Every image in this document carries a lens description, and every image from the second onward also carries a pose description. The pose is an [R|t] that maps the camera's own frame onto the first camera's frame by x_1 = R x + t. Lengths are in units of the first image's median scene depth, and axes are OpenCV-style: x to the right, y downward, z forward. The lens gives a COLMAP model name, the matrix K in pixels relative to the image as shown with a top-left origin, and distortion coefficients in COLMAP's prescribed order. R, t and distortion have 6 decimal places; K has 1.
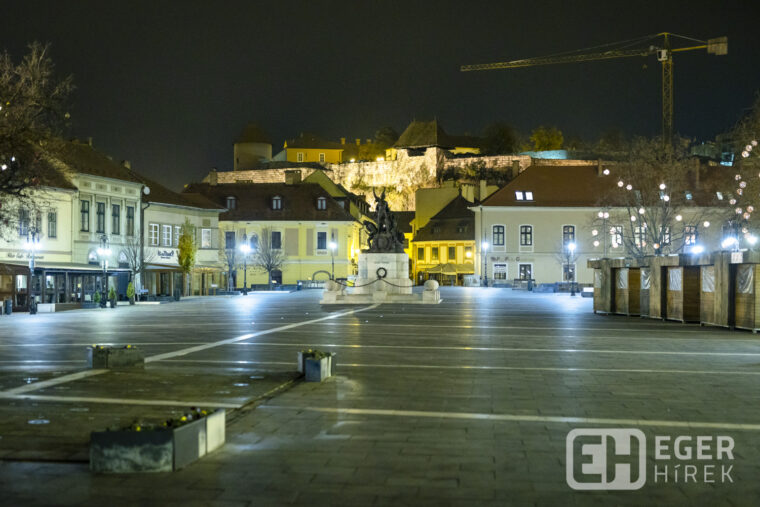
lens RADIAL K [[1269.2, 0, 380.0], [0, 1269.2, 253.5], [0, 0, 1]] dist [0.015539, -0.025810]
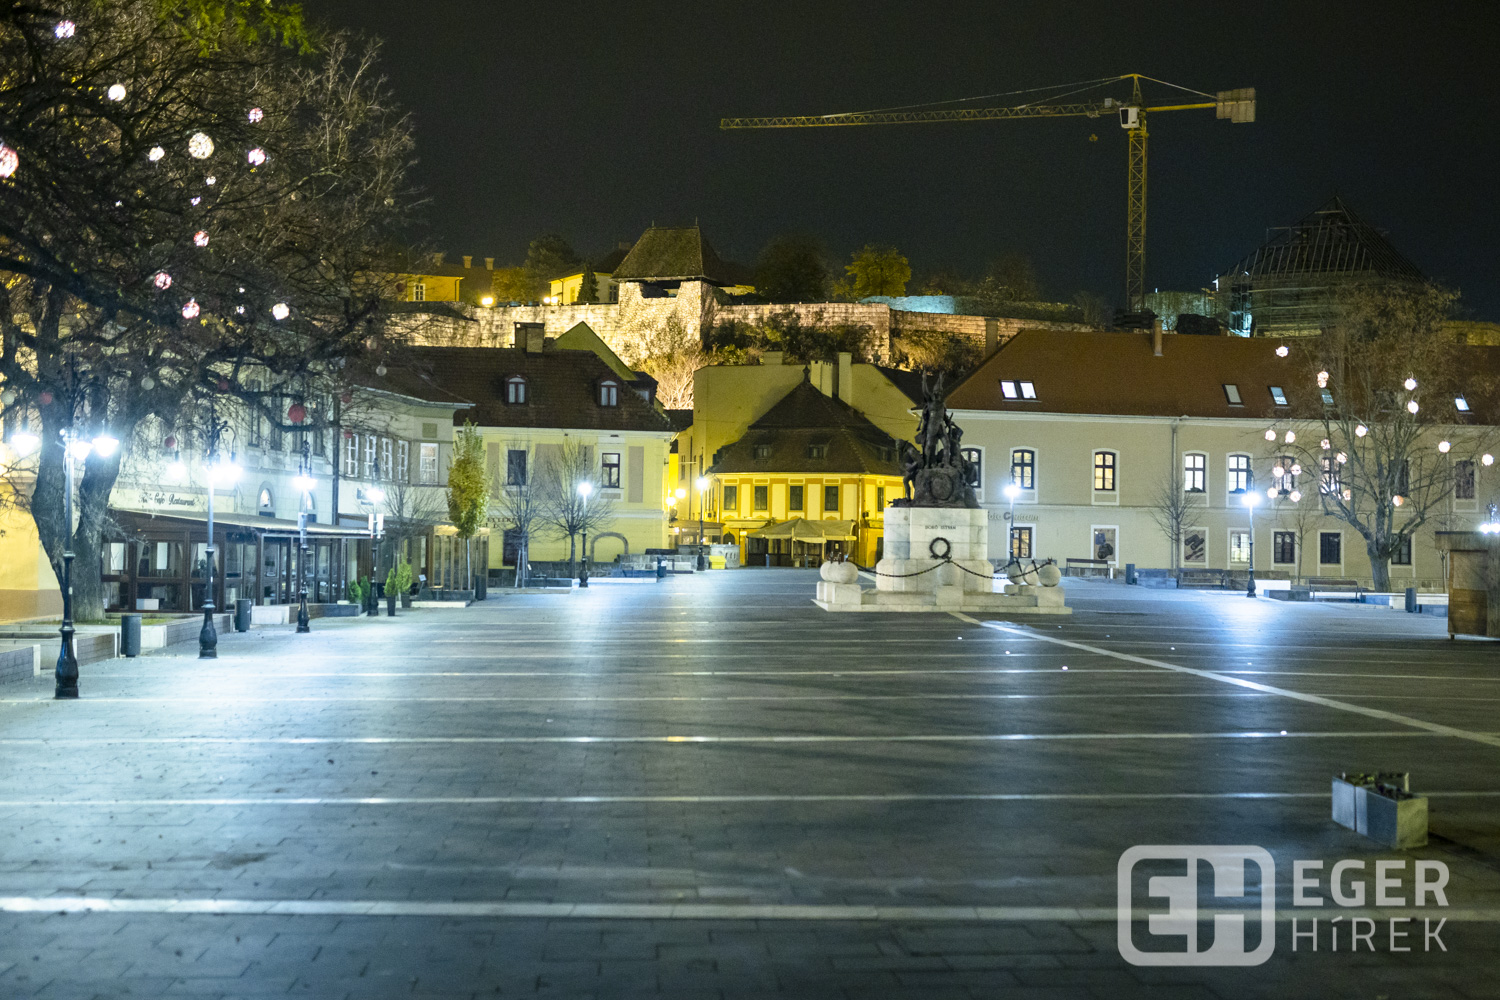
lens RADIAL K [[2504.9, 0, 750.0], [0, 2504.9, 500.0], [0, 0, 1]] dist [0.015539, -0.025810]
pose [[0.980827, 0.018796, 0.193970, -0.146564], [-0.020033, 0.999790, 0.004417, -0.003447], [-0.193847, -0.008218, 0.980997, 0.040888]]
